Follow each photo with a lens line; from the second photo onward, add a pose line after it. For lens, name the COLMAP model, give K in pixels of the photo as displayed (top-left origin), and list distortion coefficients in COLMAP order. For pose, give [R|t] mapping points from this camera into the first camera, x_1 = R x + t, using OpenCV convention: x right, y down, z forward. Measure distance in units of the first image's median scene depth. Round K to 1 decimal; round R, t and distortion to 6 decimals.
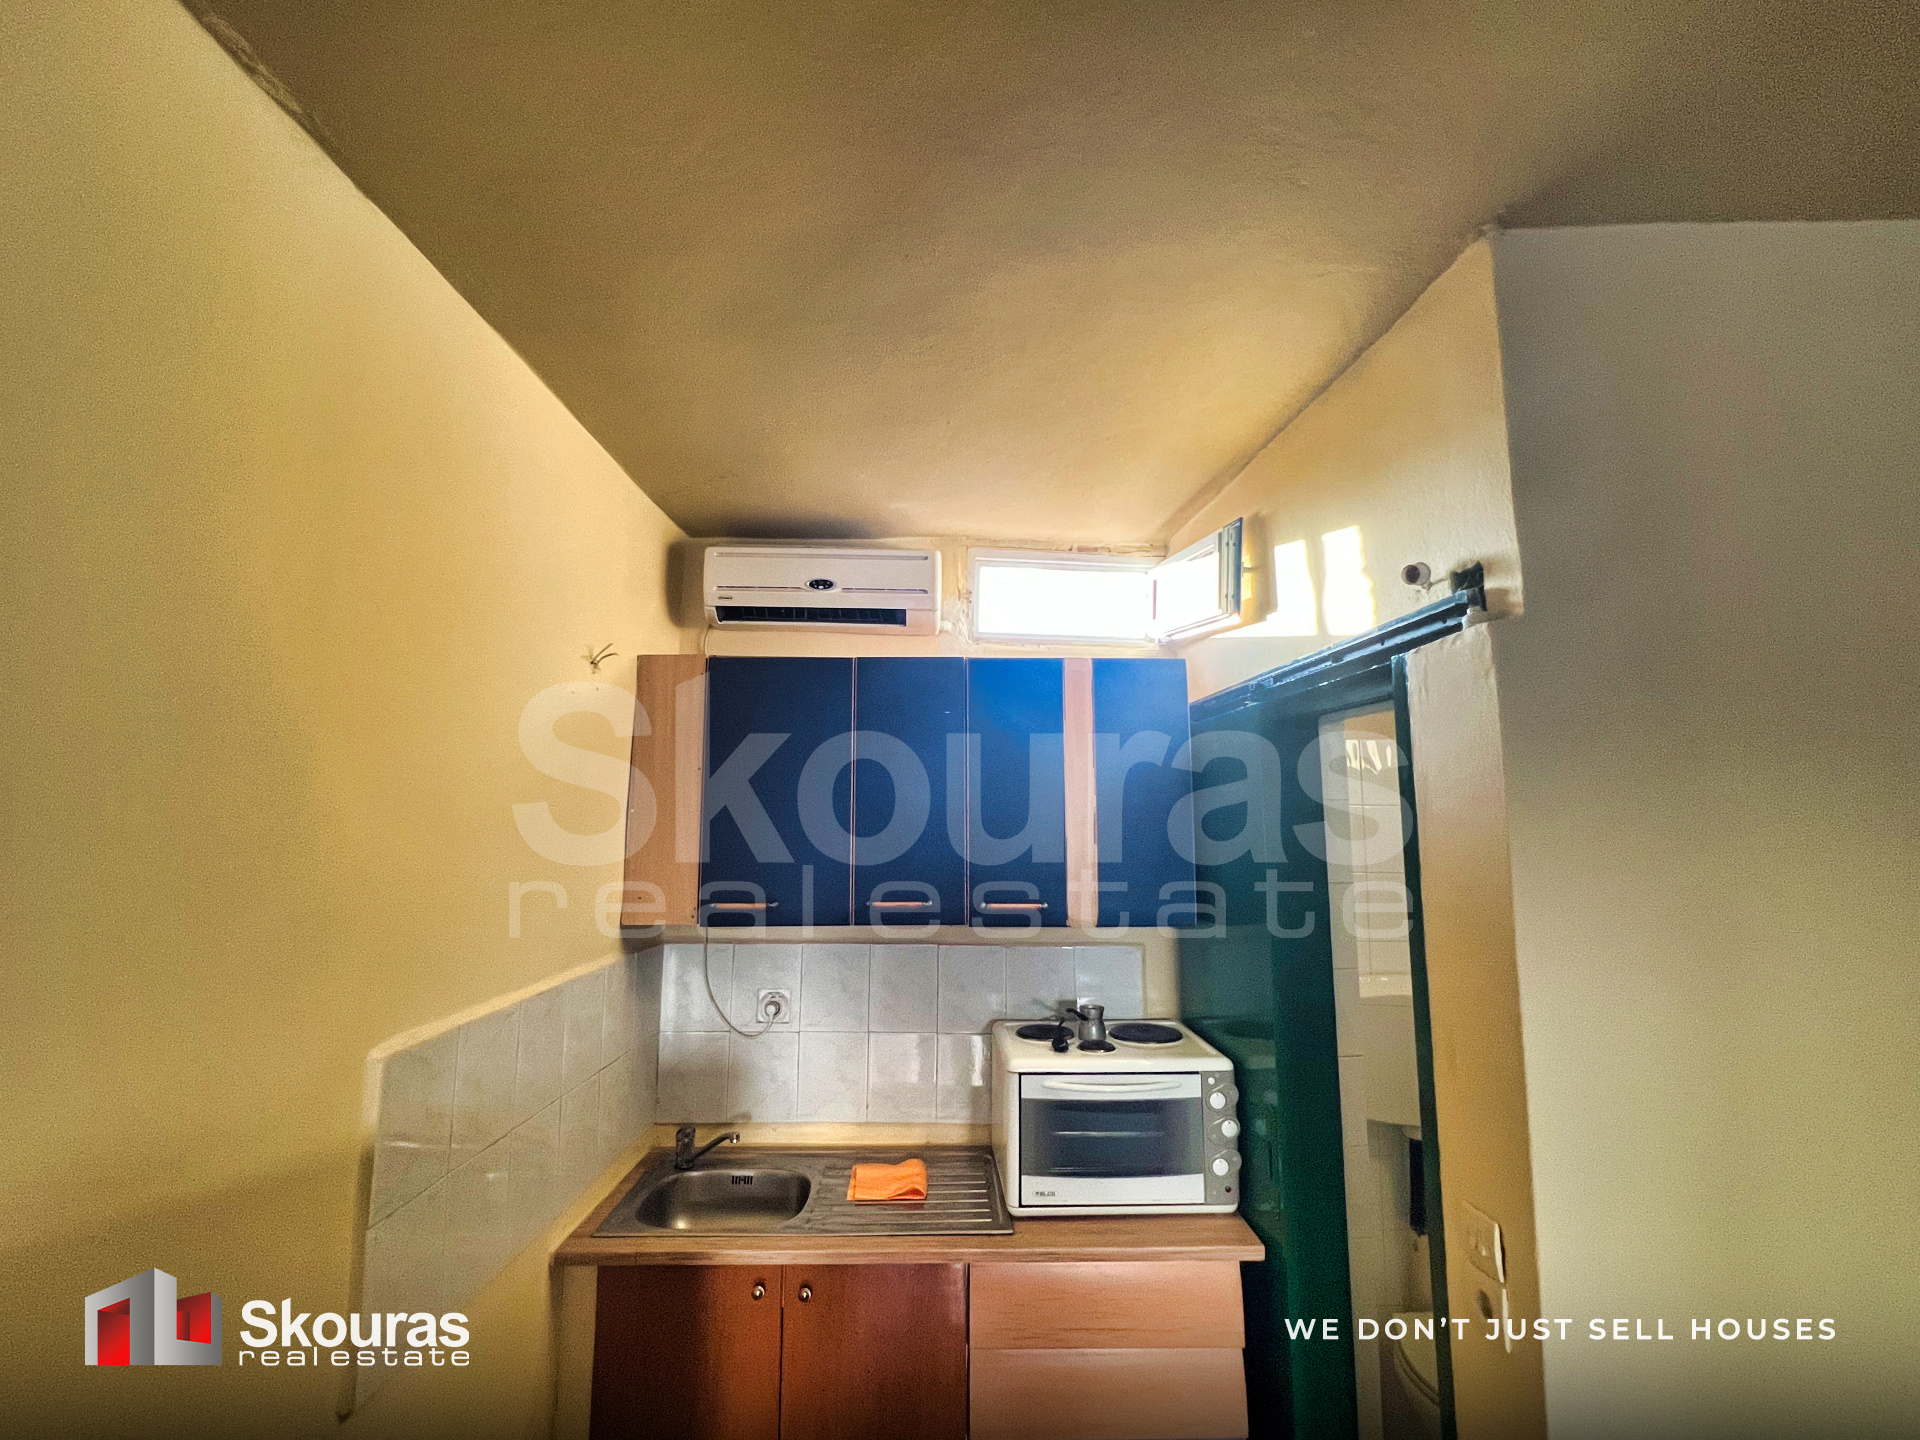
lens RADIAL K [[852.4, 0, 958.8], [0, 852.4, 716.6], [0, 0, 1]] dist [-0.003620, 0.001696]
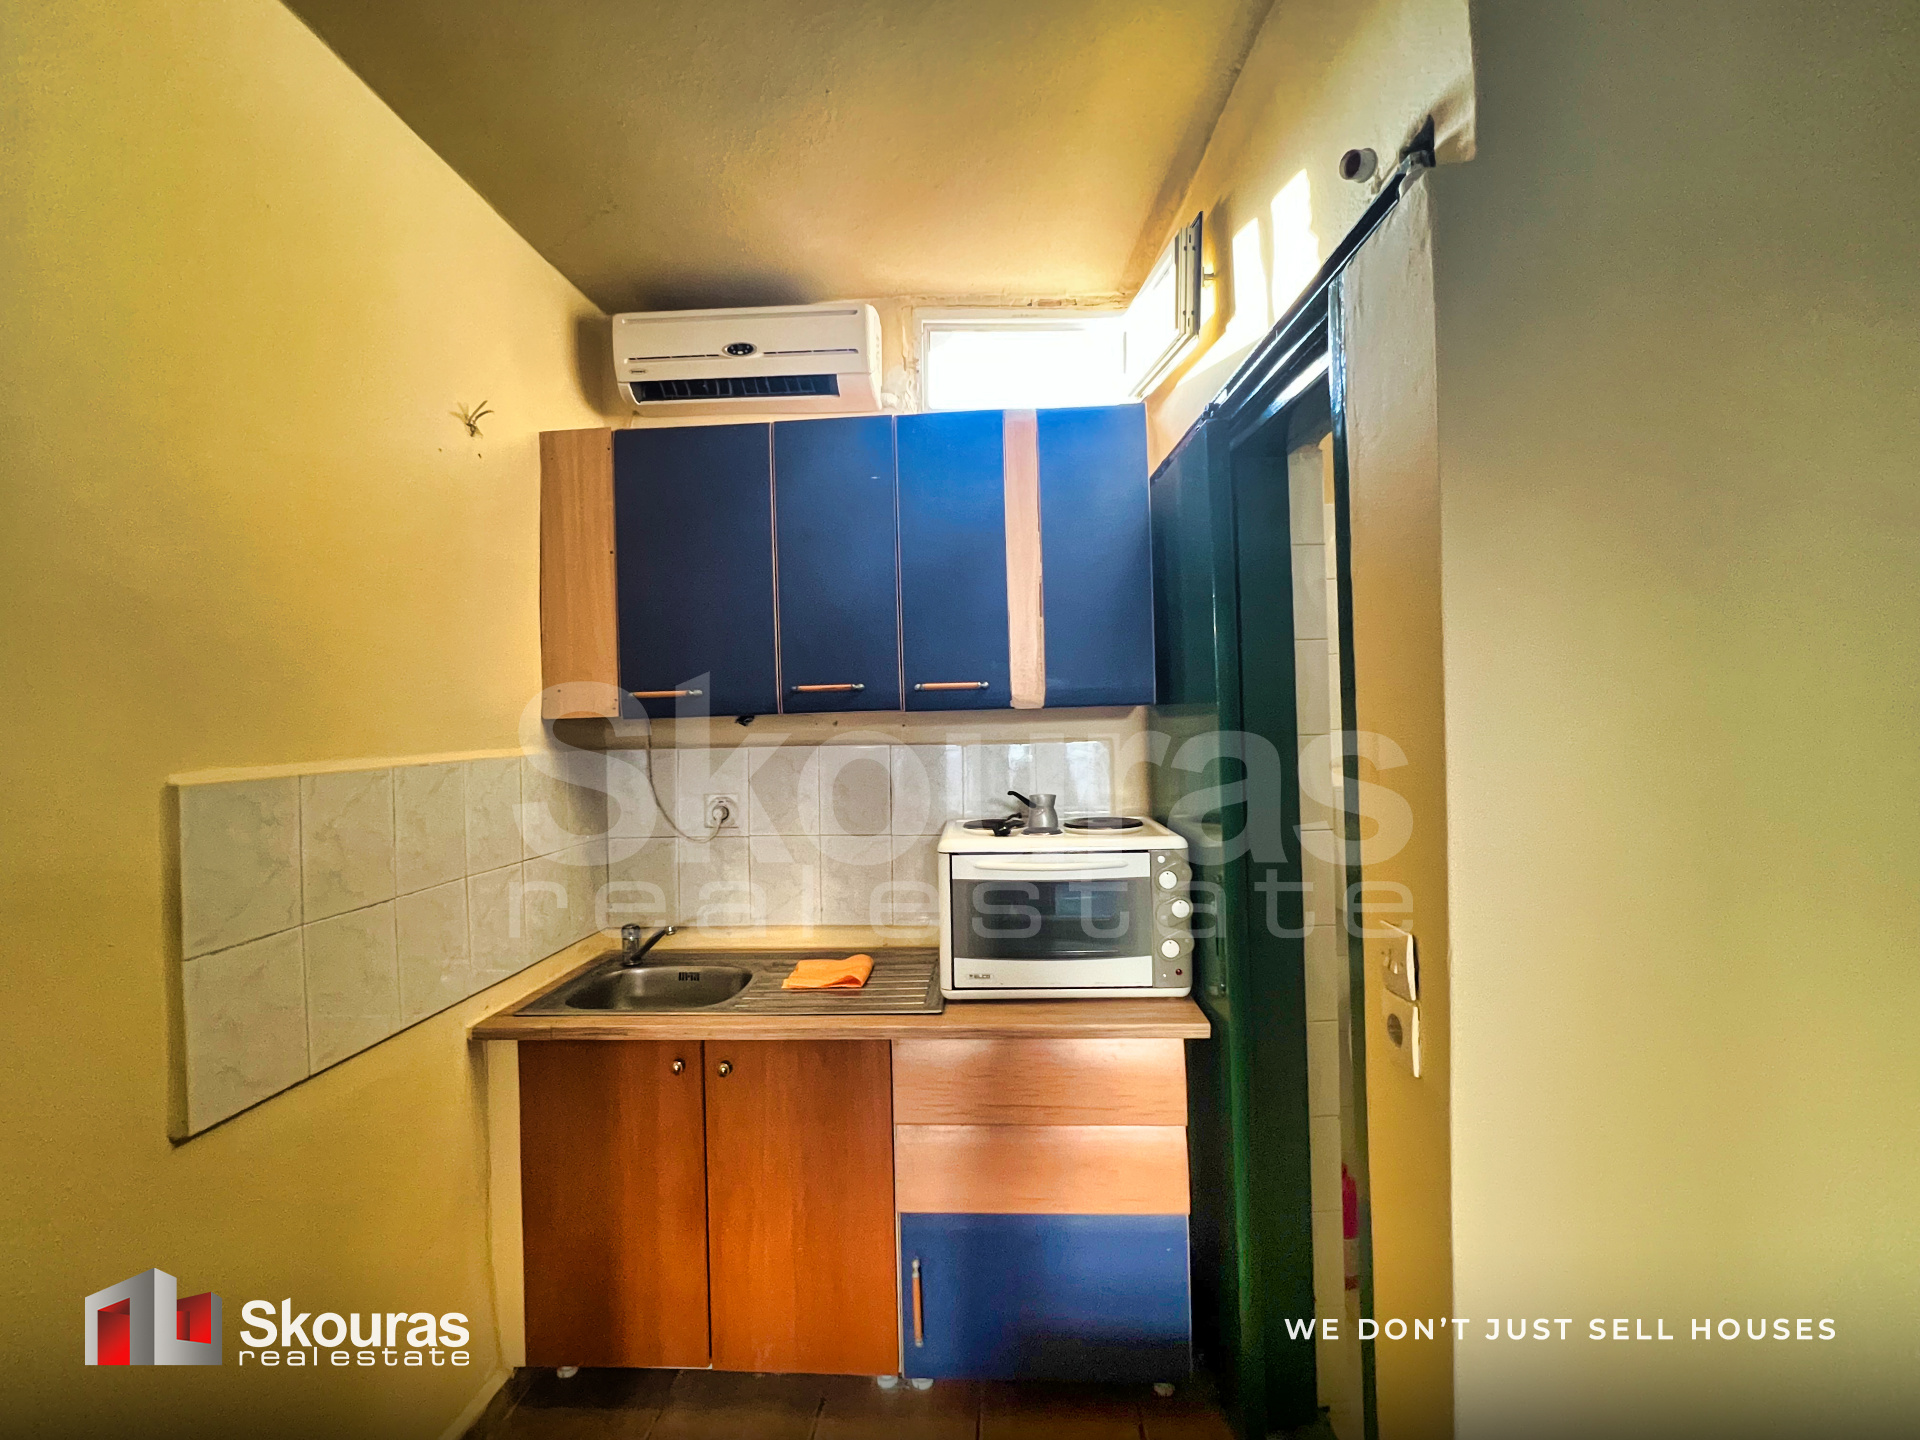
lens RADIAL K [[852.4, 0, 957.4], [0, 852.4, 715.1], [0, 0, 1]] dist [-0.003620, 0.001696]
pose [[0.996679, -0.027657, -0.076591, 0.137610], [0.036818, 0.991981, 0.120908, 0.140491], [0.072633, -0.123327, 0.989704, 0.090703]]
